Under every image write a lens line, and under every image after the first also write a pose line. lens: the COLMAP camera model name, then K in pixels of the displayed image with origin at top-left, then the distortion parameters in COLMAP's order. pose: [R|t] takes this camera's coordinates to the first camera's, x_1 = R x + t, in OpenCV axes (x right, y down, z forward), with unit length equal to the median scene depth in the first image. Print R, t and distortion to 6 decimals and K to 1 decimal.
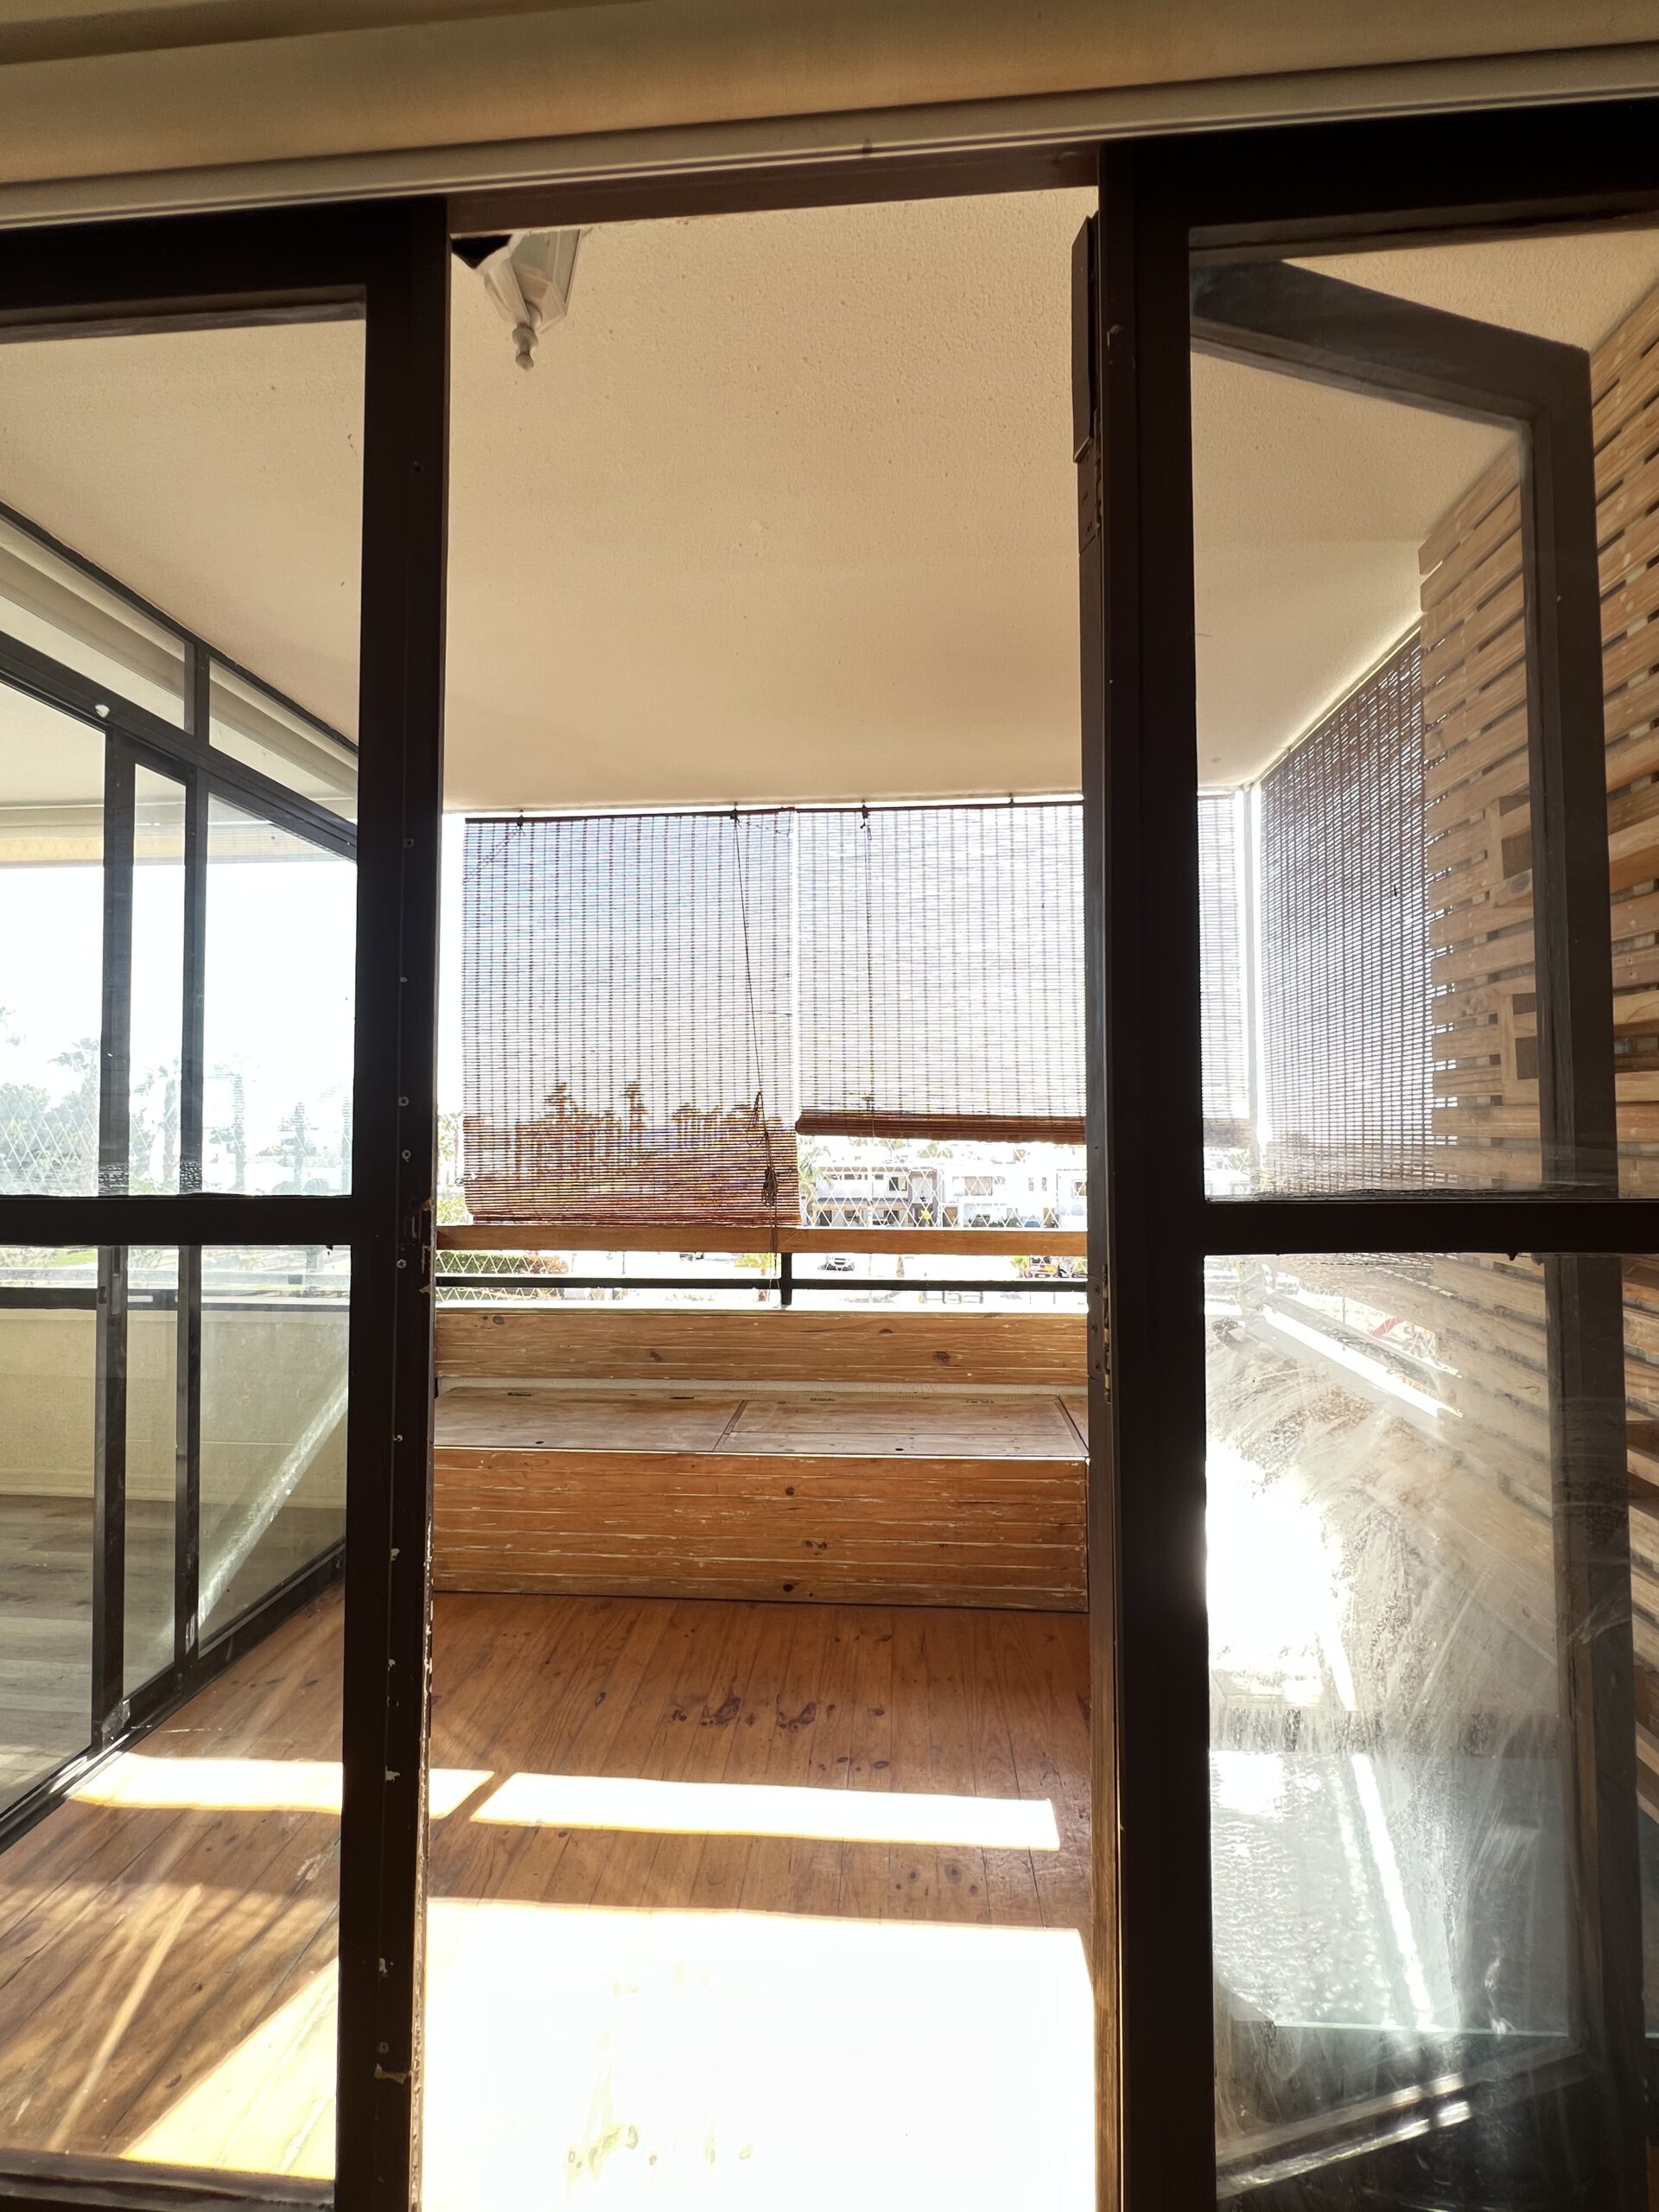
lens RADIAL K [[927.2, 0, 837.8], [0, 927.2, 1089.6], [0, 0, 1]] dist [-0.003207, 0.000856]
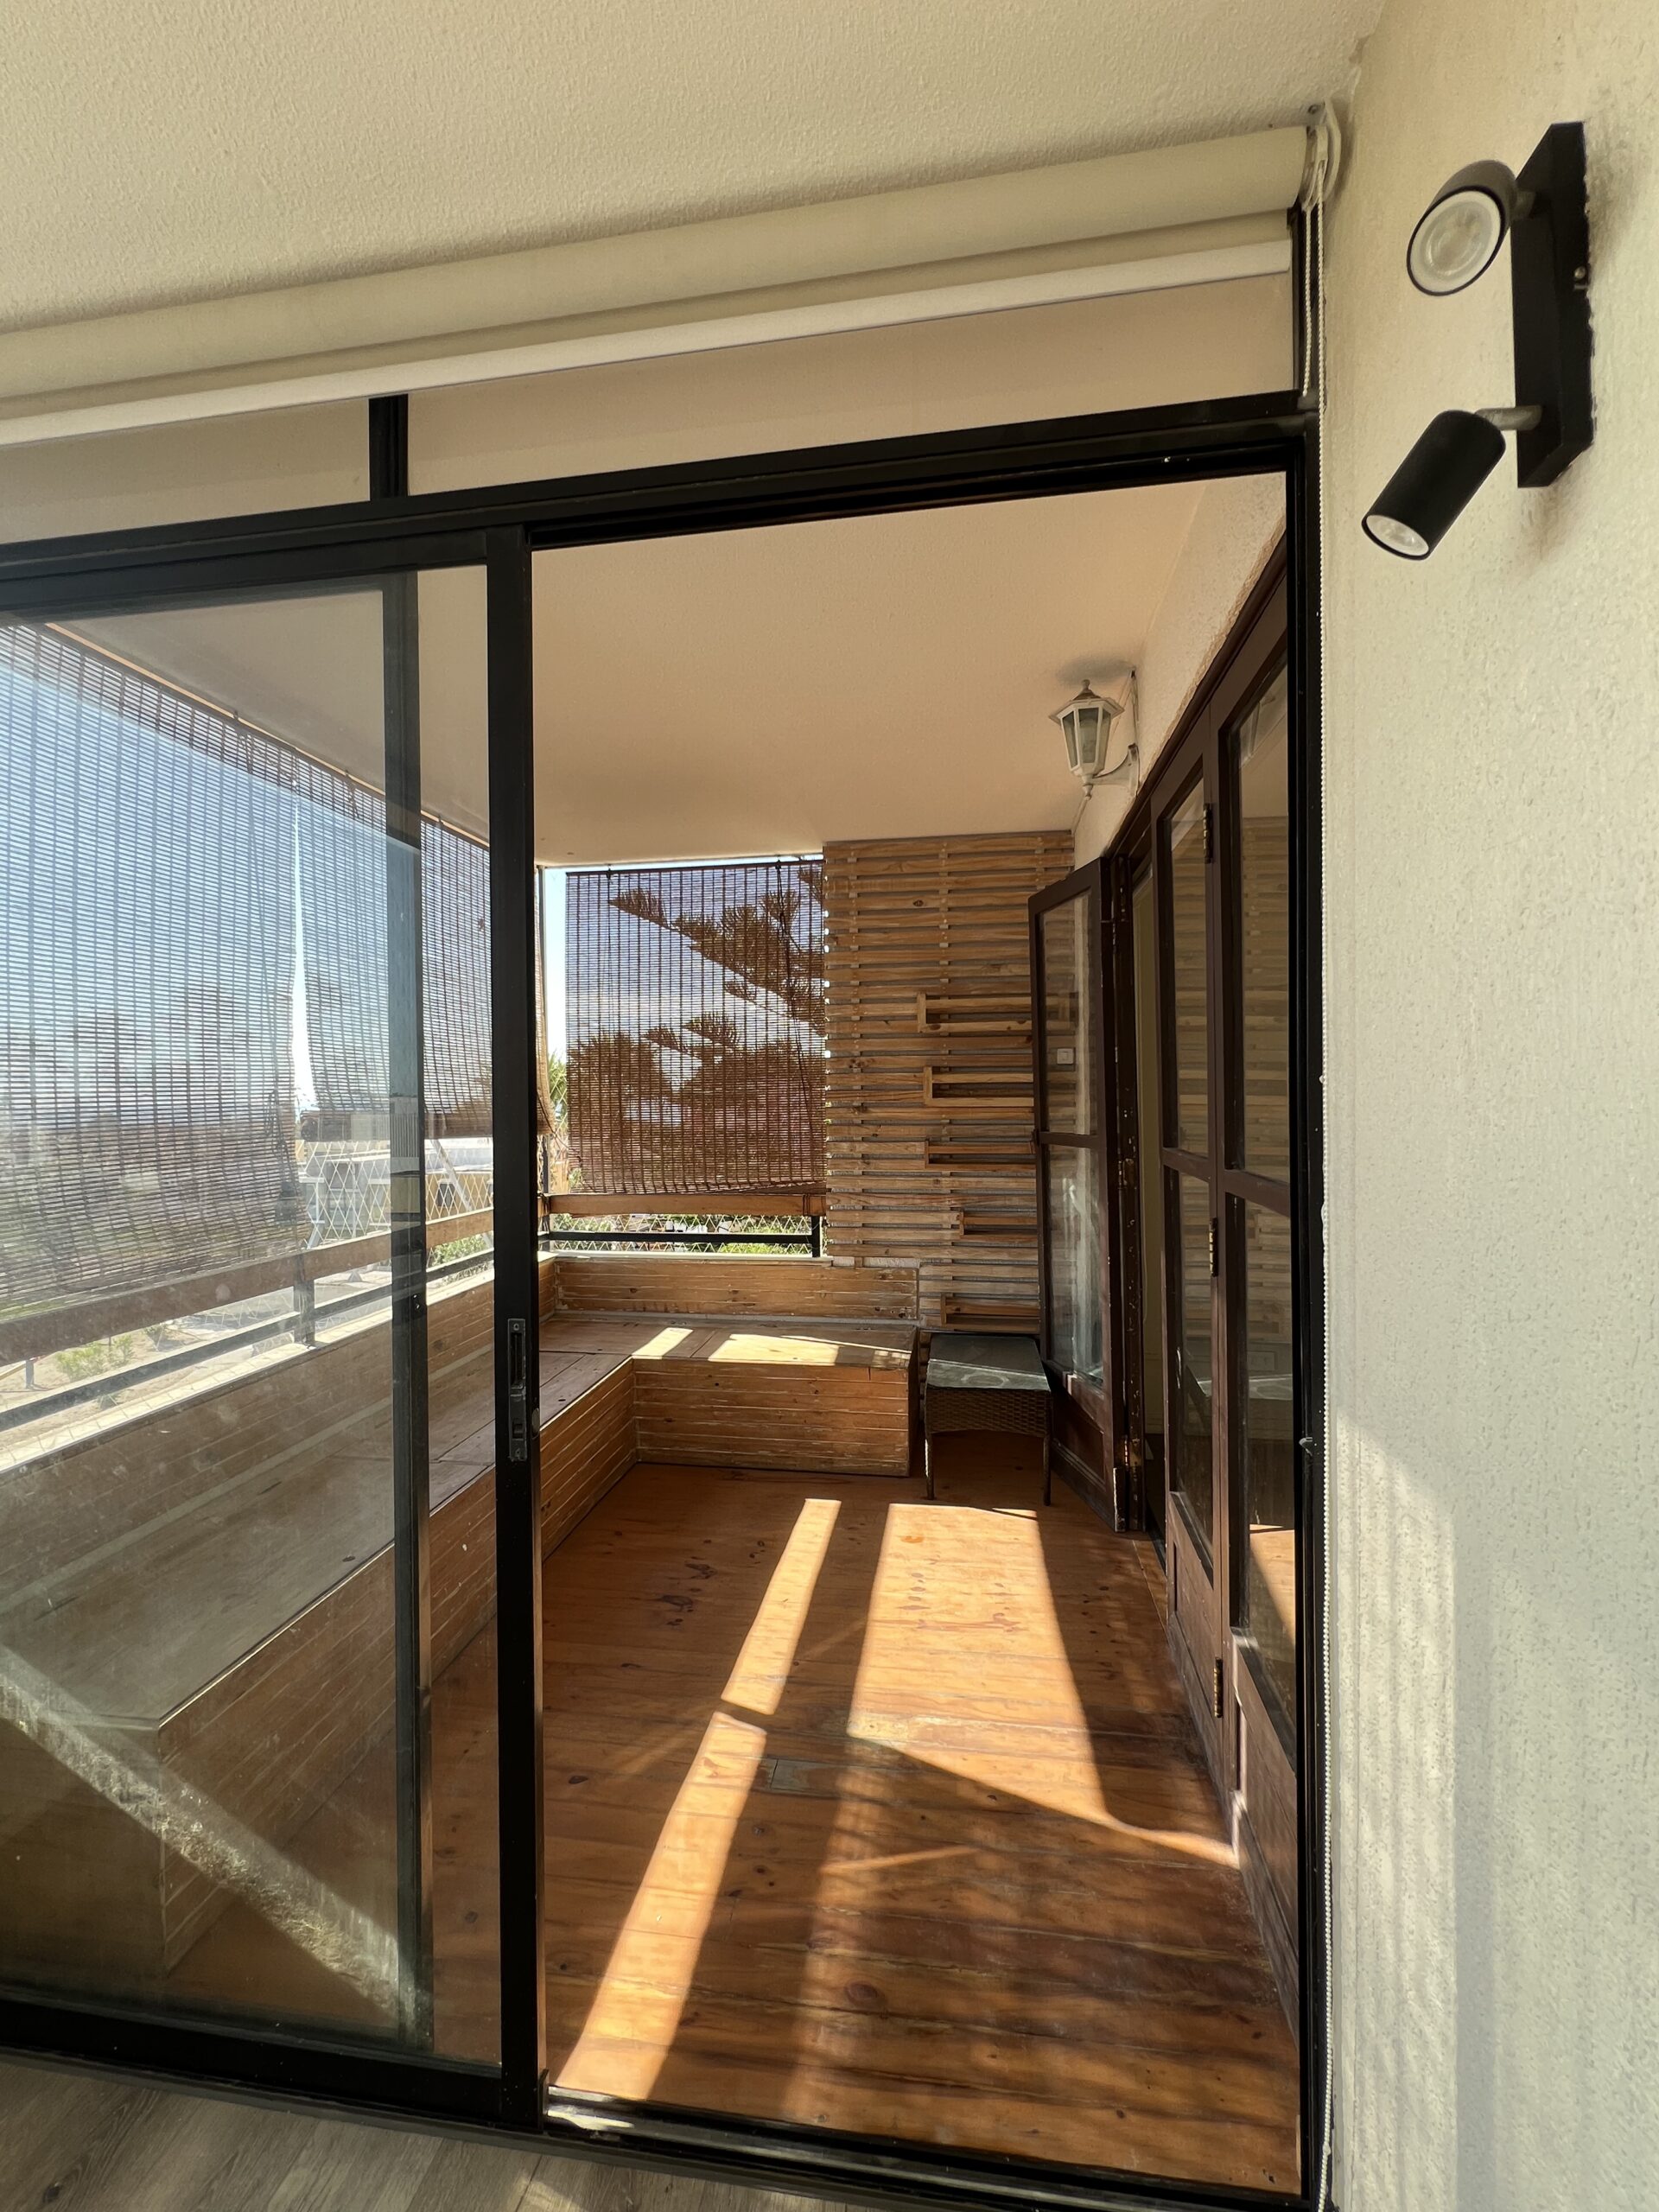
lens RADIAL K [[927.2, 0, 830.6], [0, 927.2, 1098.5], [0, 0, 1]] dist [-0.003207, 0.000856]
pose [[0.082973, -0.000927, 0.996551, -0.858351], [-0.019756, 0.999802, 0.002575, -0.002974], [-0.996356, -0.019902, 0.082938, 0.458183]]
